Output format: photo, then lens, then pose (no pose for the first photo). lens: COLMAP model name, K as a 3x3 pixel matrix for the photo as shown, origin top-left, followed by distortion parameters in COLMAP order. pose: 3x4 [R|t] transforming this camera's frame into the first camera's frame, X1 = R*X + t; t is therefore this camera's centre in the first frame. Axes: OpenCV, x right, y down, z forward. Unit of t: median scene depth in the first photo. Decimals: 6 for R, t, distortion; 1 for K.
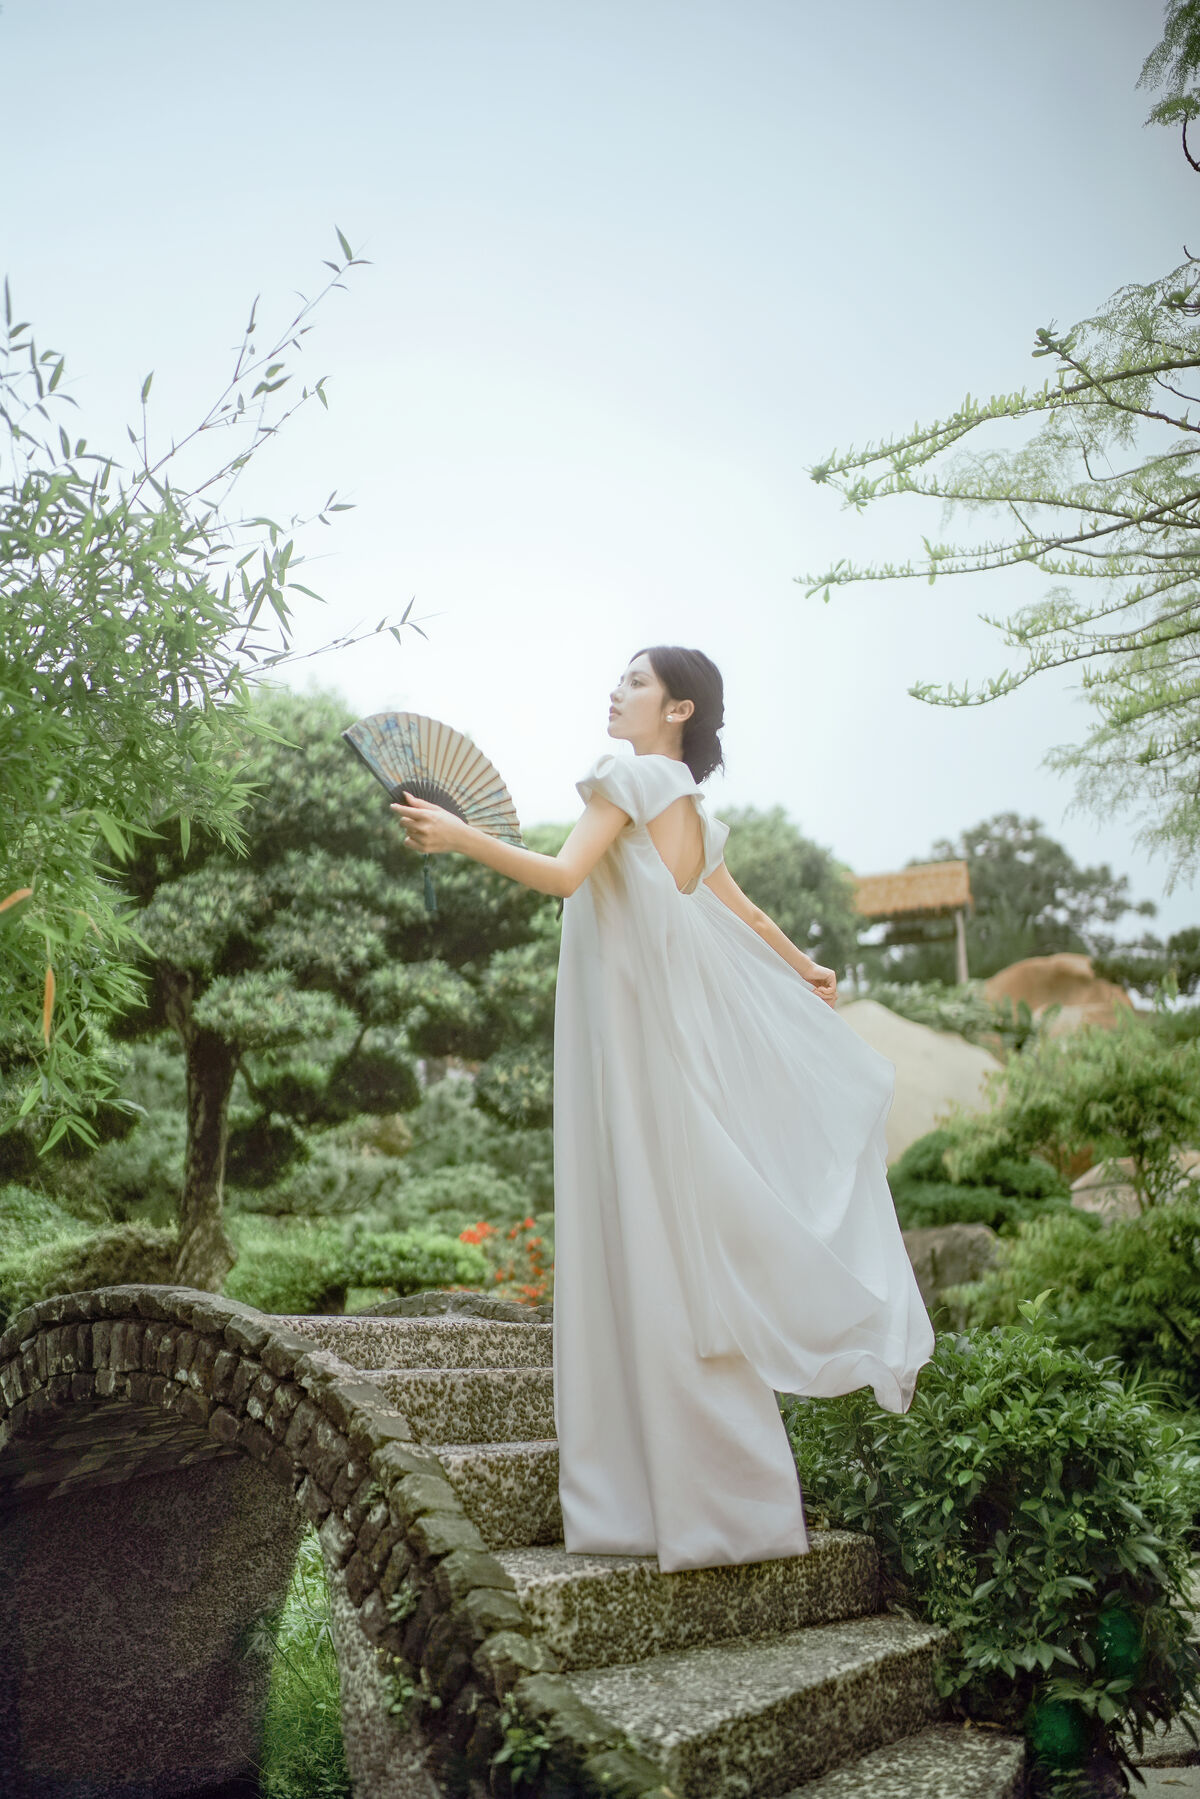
lens RADIAL K [[1838.1, 0, 581.4], [0, 1838.1, 906.1], [0, 0, 1]] dist [-0.027509, 0.000000]
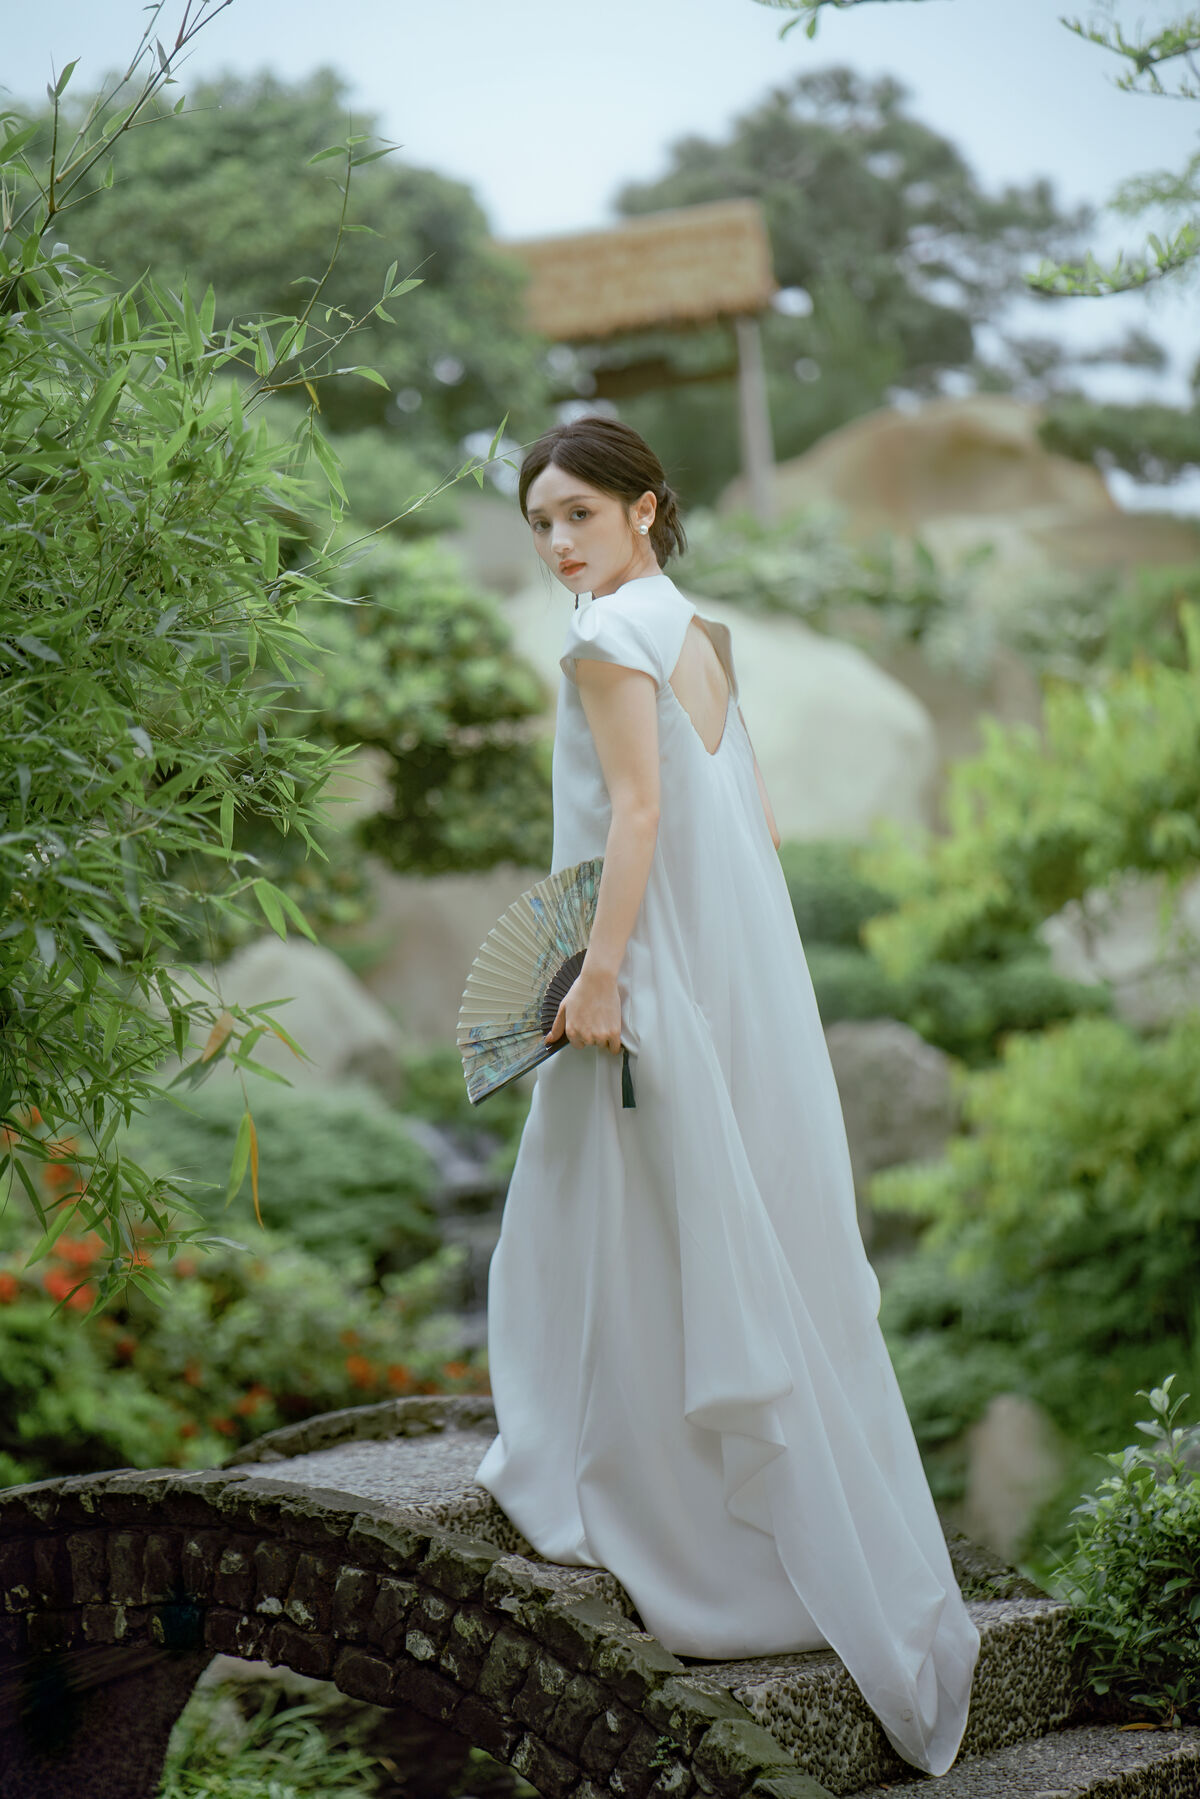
lens RADIAL K [[4366.1, 0, 592.3], [0, 4366.1, 949.8], [0, 0, 1]] dist [0.542777, 0.000000]
pose [[0.977928, -0.071327, 0.196392, -0.172727], [0.035340, 0.982851, 0.180982, -0.119607], [-0.205933, -0.170047, 0.963678, -0.248085]]
